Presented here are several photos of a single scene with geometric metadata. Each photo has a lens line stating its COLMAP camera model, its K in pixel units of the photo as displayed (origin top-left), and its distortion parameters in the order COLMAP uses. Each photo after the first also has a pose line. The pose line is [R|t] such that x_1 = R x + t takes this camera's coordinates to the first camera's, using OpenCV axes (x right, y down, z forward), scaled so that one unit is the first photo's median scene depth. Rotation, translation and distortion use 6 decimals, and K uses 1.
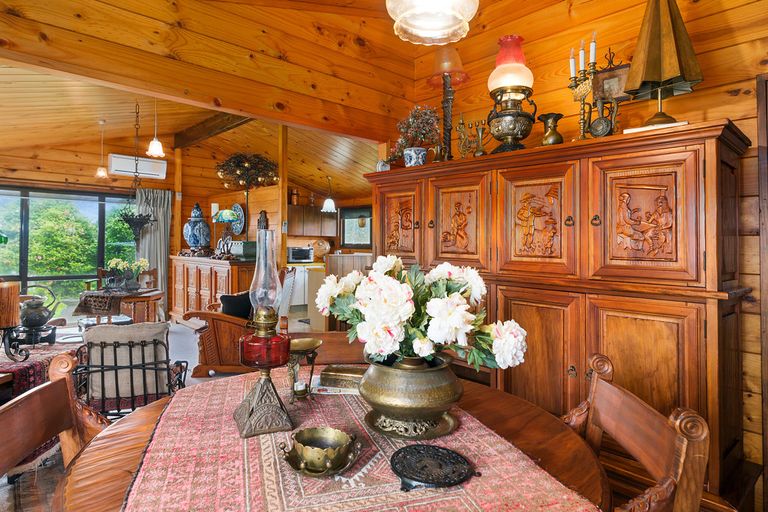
lens RADIAL K [[452.3, 0, 383.8], [0, 452.3, 249.4], [0, 0, 1]] dist [-0.000477, 0.000086]
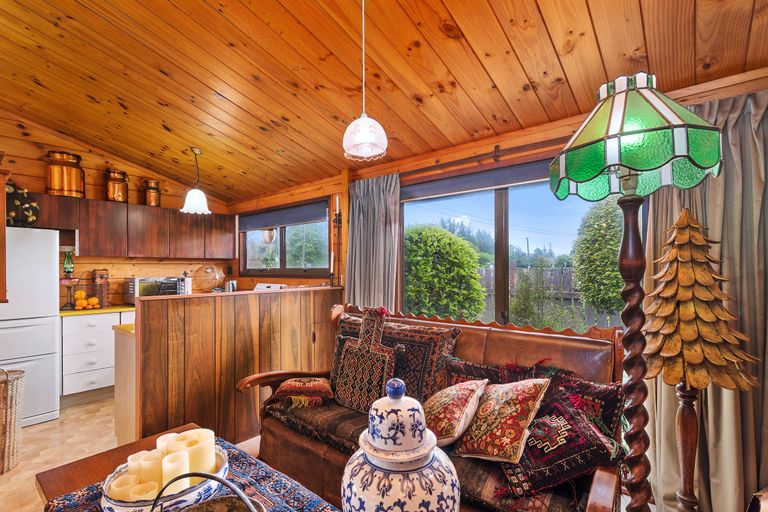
lens RADIAL K [[366.0, 0, 384.8], [0, 366.0, 268.9], [0, 0, 1]] dist [0.002158, 0.000832]
pose [[0.990892, -0.023363, 0.132616, 0.055486], [0.024443, 0.999680, -0.006518, -0.007322], [-0.132421, 0.009701, 0.991146, 0.645101]]
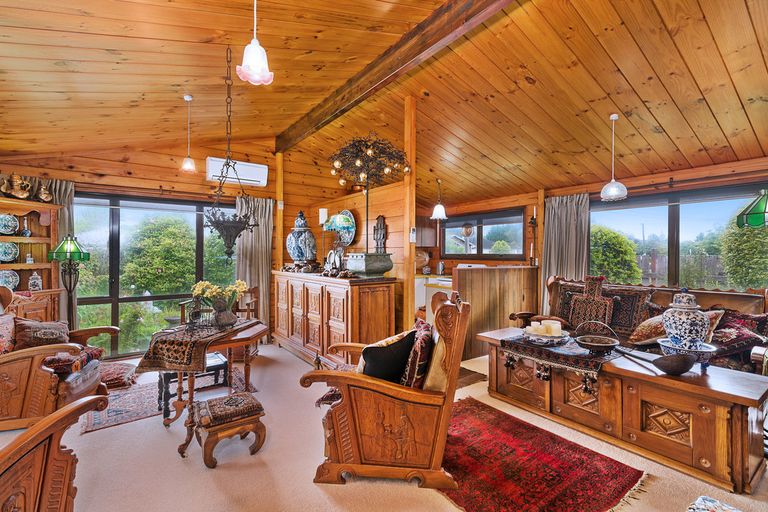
lens RADIAL K [[349.0, 0, 376.8], [0, 349.0, 253.8], [0, 0, 1]] dist [-0.002065, 0.000009]
pose [[0.990578, -0.014941, -0.136135, -0.184551], [0.013100, 0.999810, -0.014408, -0.007650], [0.136324, 0.012488, 0.990586, 0.366692]]
